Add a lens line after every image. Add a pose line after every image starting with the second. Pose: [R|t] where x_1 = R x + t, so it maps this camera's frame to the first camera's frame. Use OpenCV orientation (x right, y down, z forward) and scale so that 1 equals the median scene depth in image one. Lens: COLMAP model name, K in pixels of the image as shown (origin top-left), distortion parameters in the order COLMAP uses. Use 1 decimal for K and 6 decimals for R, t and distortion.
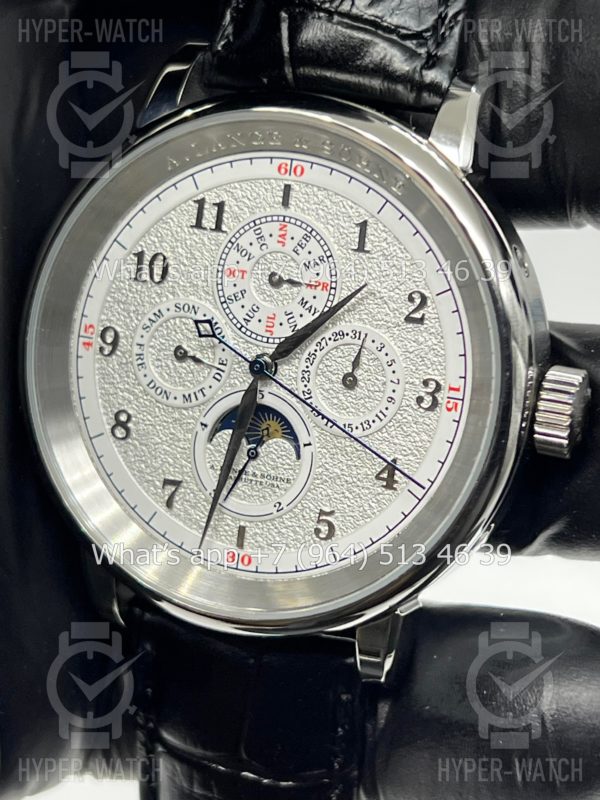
lens RADIAL K [[1849.3, 0, 304.3], [0, 1849.3, 410.8], [0, 0, 1]] dist [0.168968, 0.000000]
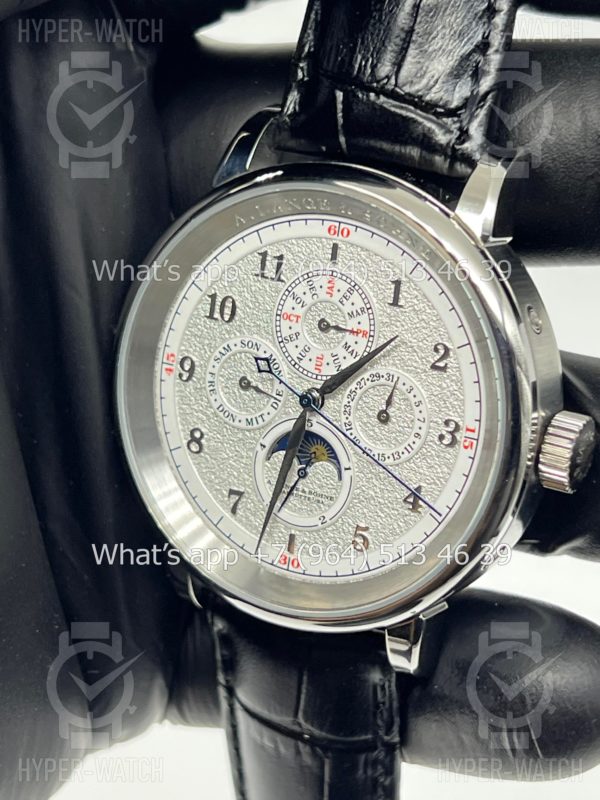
lens RADIAL K [[1849.3, 0, 296.5], [0, 1849.3, 405.3], [0, 0, 1]] dist [0.168968, 0.000000]
pose [[0.990207, 0.034091, -0.135382, 0.125215], [-0.023532, 0.996609, 0.078848, -0.111700], [0.137611, -0.074890, 0.987651, -0.144887]]
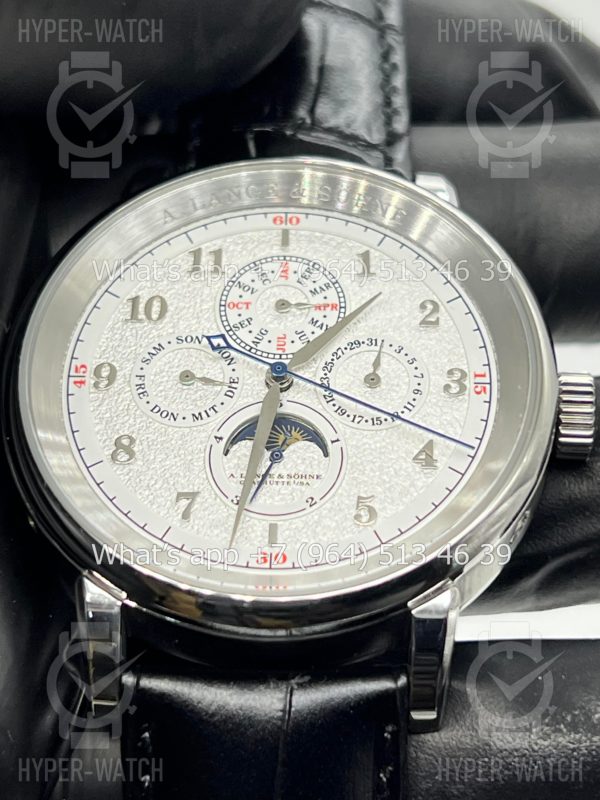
lens RADIAL K [[1849.3, 0, 304.5], [0, 1849.3, 404.3], [0, 0, 1]] dist [0.168968, 0.000000]
pose [[0.941033, 0.079056, 0.328947, -0.333220], [0.130754, 0.811774, -0.569145, 0.551168], [-0.312025, 0.578596, 0.753570, 0.263476]]
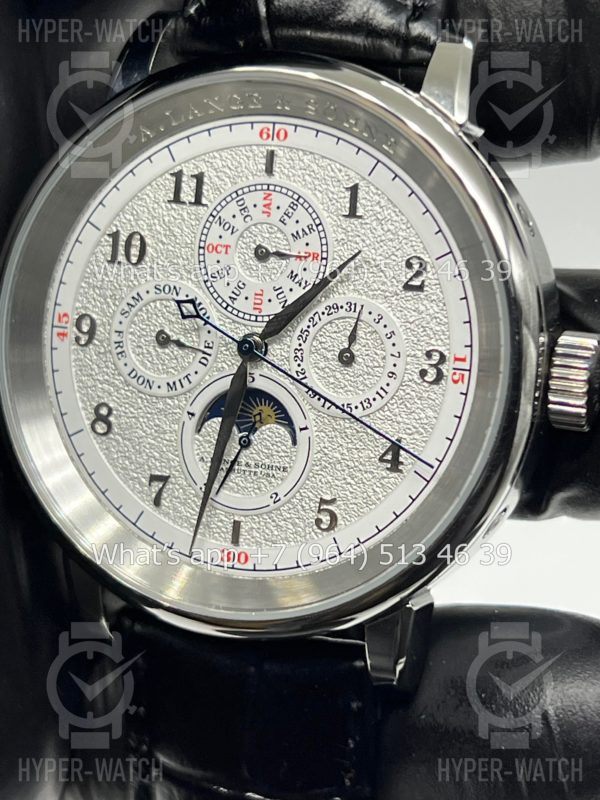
lens RADIAL K [[1849.3, 0, 304.0], [0, 1849.3, 399.5], [0, 0, 1]] dist [0.168968, 0.000000]
pose [[0.999037, -0.042408, 0.011281, -0.007999], [0.042860, 0.998140, -0.043355, 0.043802], [-0.009421, 0.043797, 0.998996, 0.074205]]
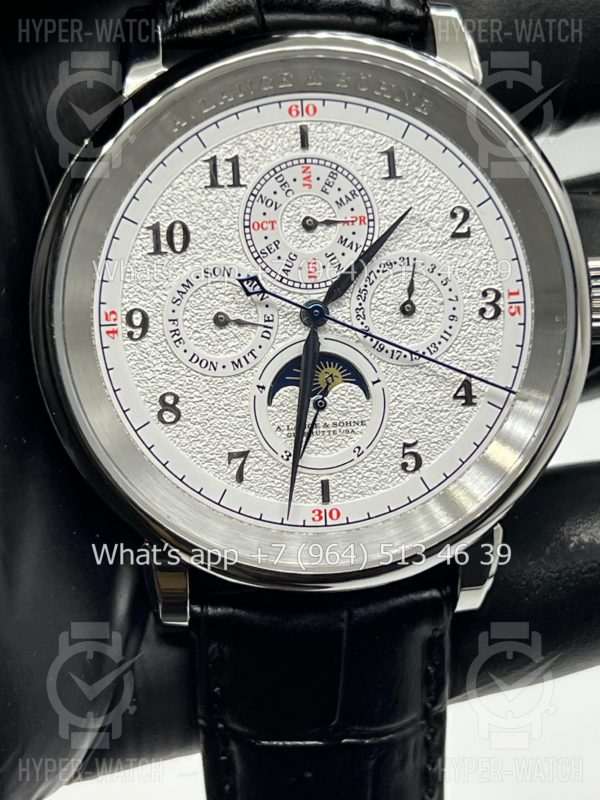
lens RADIAL K [[1849.3, 0, 303.8], [0, 1849.3, 400.3], [0, 0, 1]] dist [0.168968, 0.000000]
pose [[0.892971, -0.196090, 0.405155, -0.432083], [0.221777, 0.974950, -0.016938, 0.036010], [-0.391685, 0.104979, 0.914091, 0.117568]]
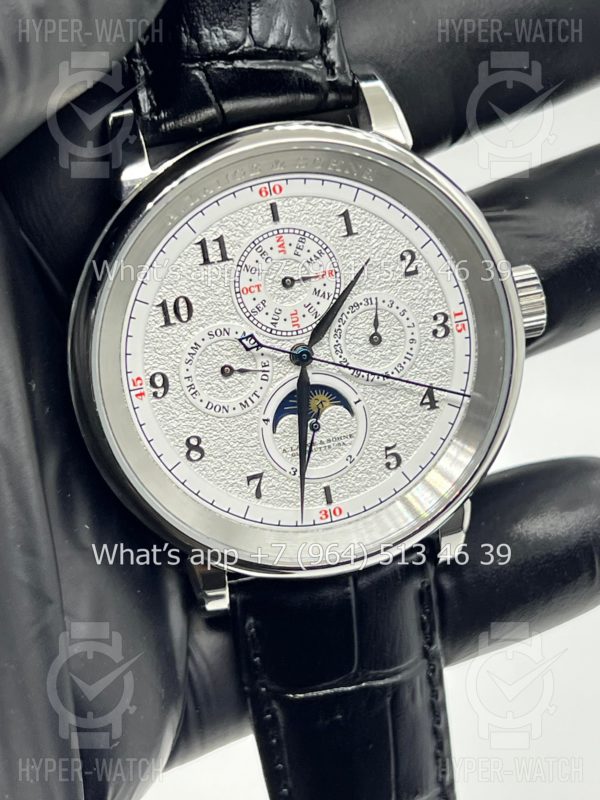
lens RADIAL K [[1849.3, 0, 297.6], [0, 1849.3, 385.7], [0, 0, 1]] dist [0.168968, 0.000000]
pose [[0.816112, -0.367071, 0.446341, -0.563076], [0.344570, 0.929135, 0.134092, -0.165965], [-0.463932, 0.044361, 0.884759, -0.047906]]
